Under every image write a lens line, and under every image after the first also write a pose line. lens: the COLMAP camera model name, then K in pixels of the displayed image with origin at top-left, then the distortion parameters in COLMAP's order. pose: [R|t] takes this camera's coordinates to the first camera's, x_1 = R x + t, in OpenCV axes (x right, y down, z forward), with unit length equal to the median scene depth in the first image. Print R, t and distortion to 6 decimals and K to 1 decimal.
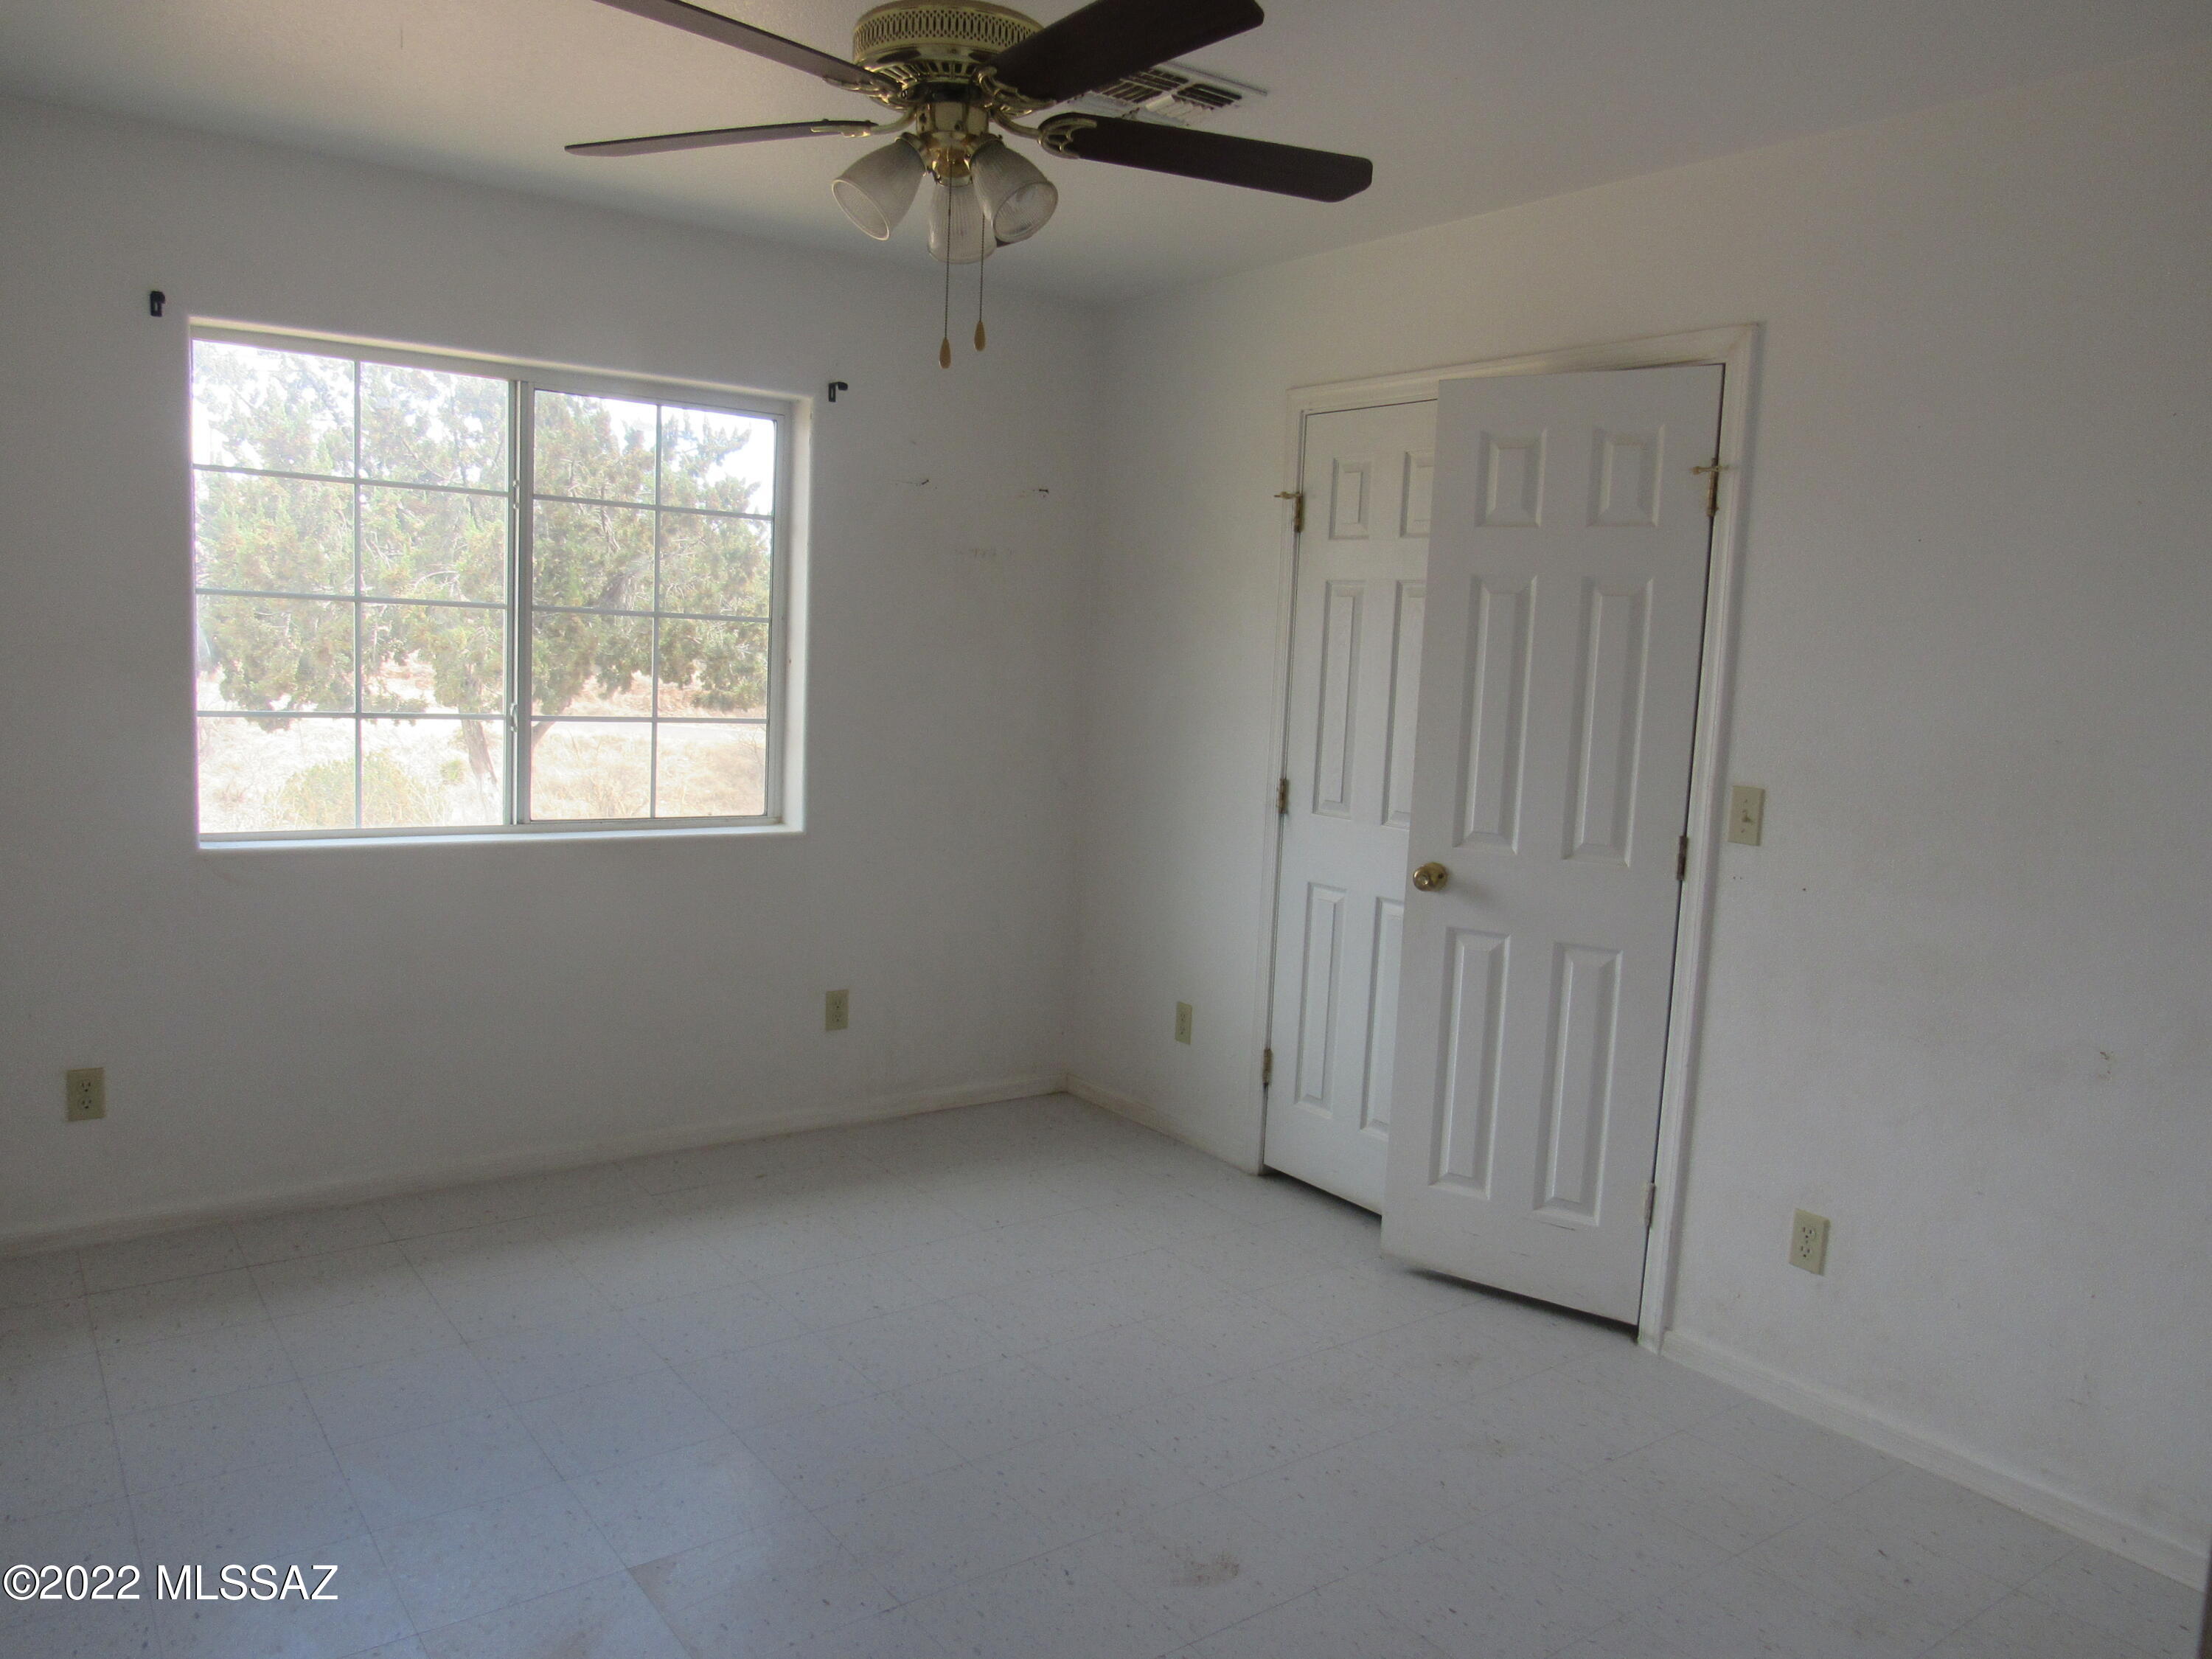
lens RADIAL K [[1569.7, 0, 1129.1], [0, 1569.7, 831.7], [0, 0, 1]] dist [-0.008823, -0.006805]
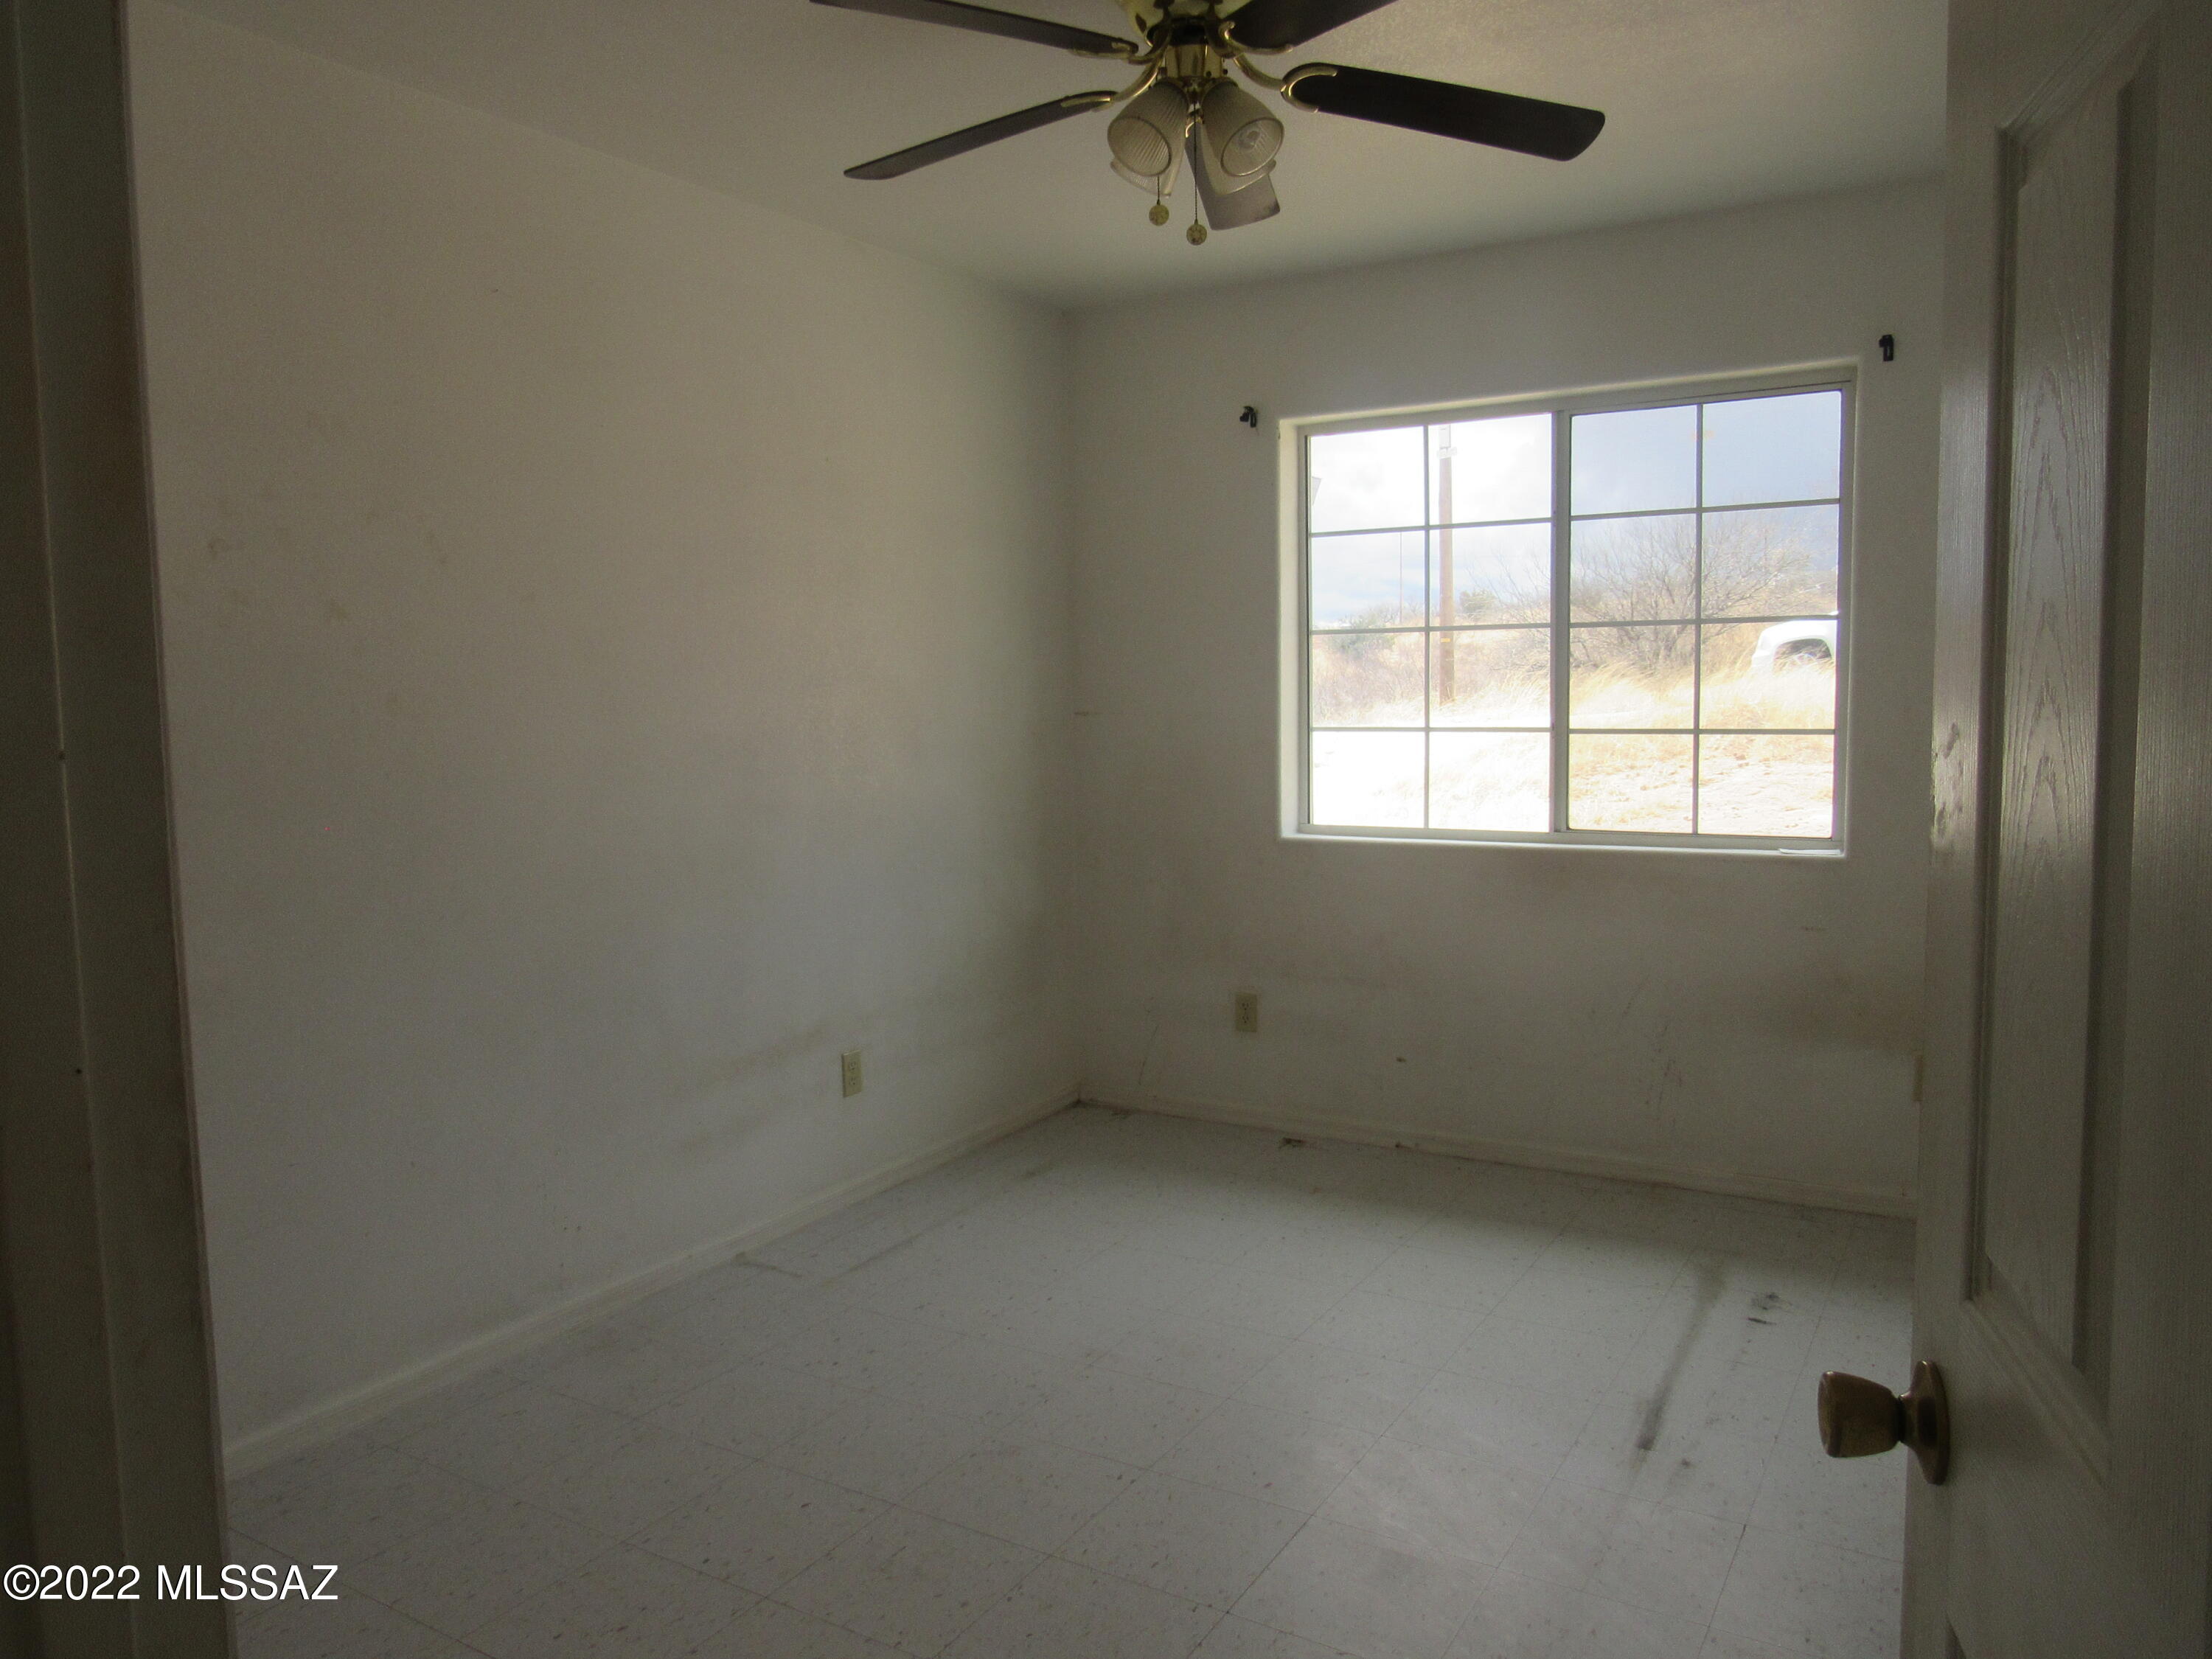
lens RADIAL K [[1569.7, 0, 1107.5], [0, 1569.7, 844.5], [0, 0, 1]] dist [-0.008823, -0.006805]
pose [[0.357863, 0.053619, -0.932233, 0.442714], [-0.063413, 0.997441, 0.033027, -0.011475], [0.931618, 0.047297, 0.360347, 0.311729]]
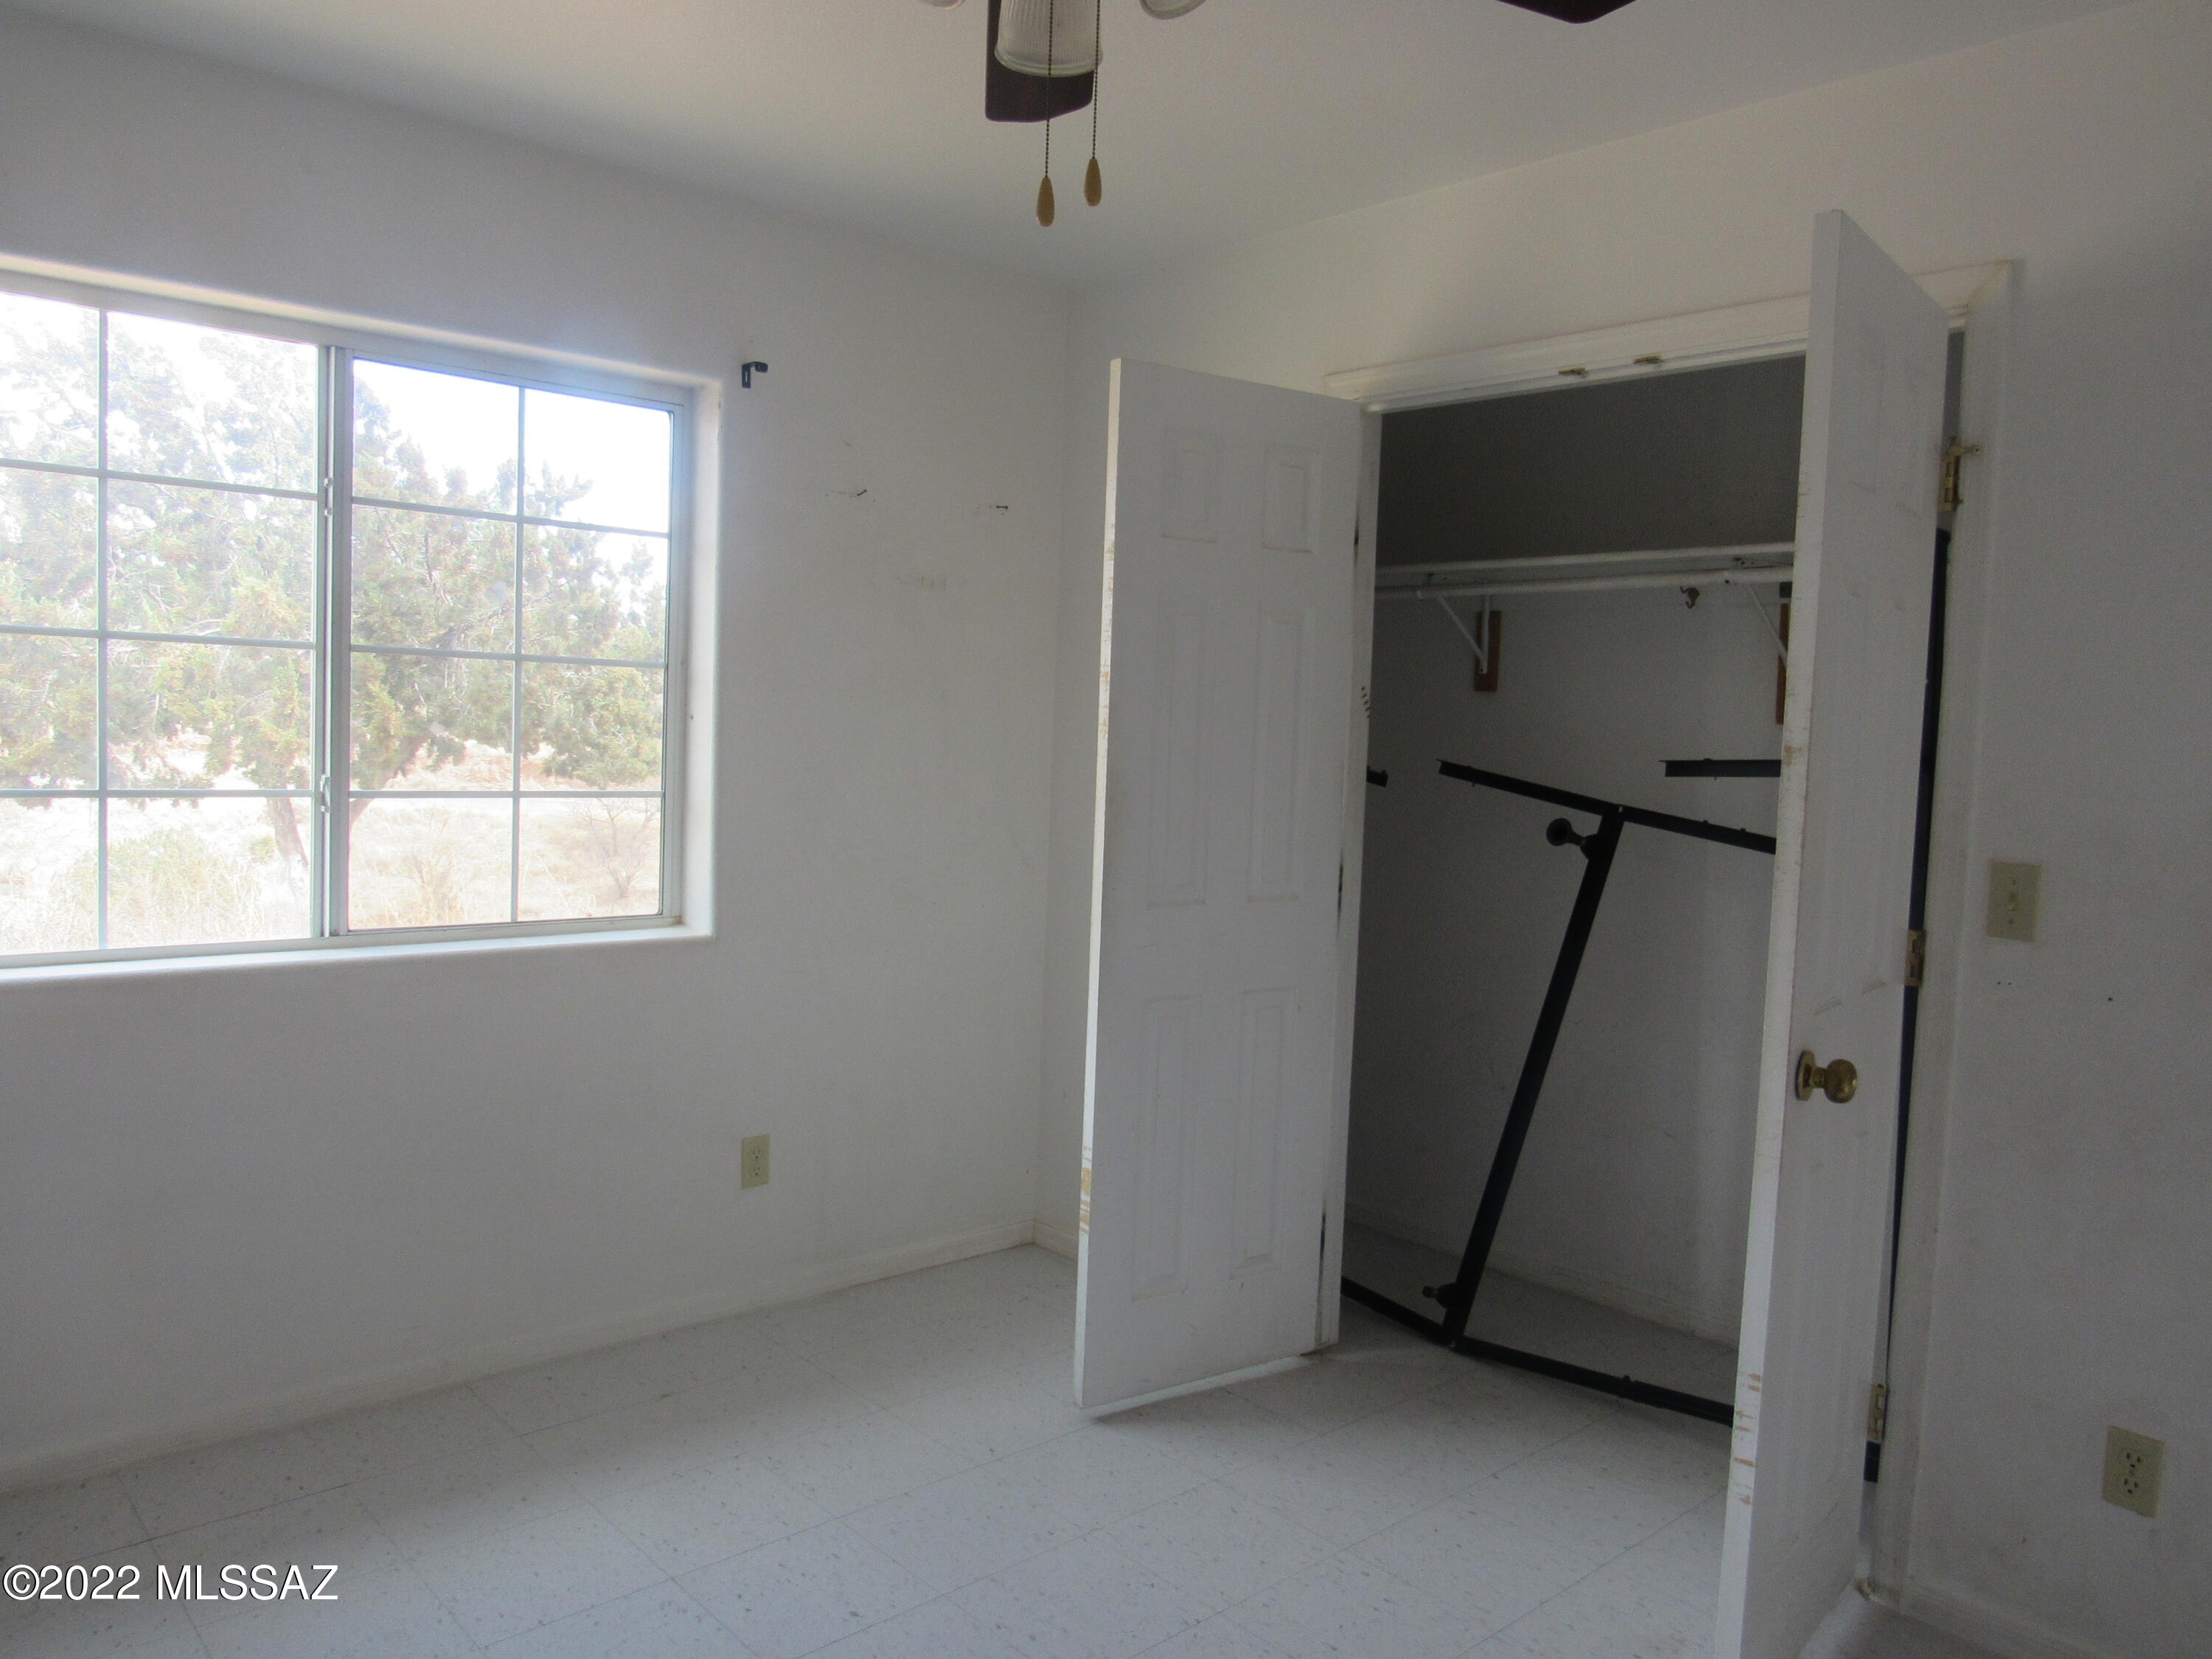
lens RADIAL K [[1569.7, 0, 1111.3], [0, 1569.7, 830.0], [0, 0, 1]] dist [-0.008823, -0.006805]
pose [[0.995803, -0.016804, 0.089964, -0.079592], [0.020526, 0.998965, -0.040599, -0.016581], [-0.089188, 0.042275, 0.995117, 0.205781]]
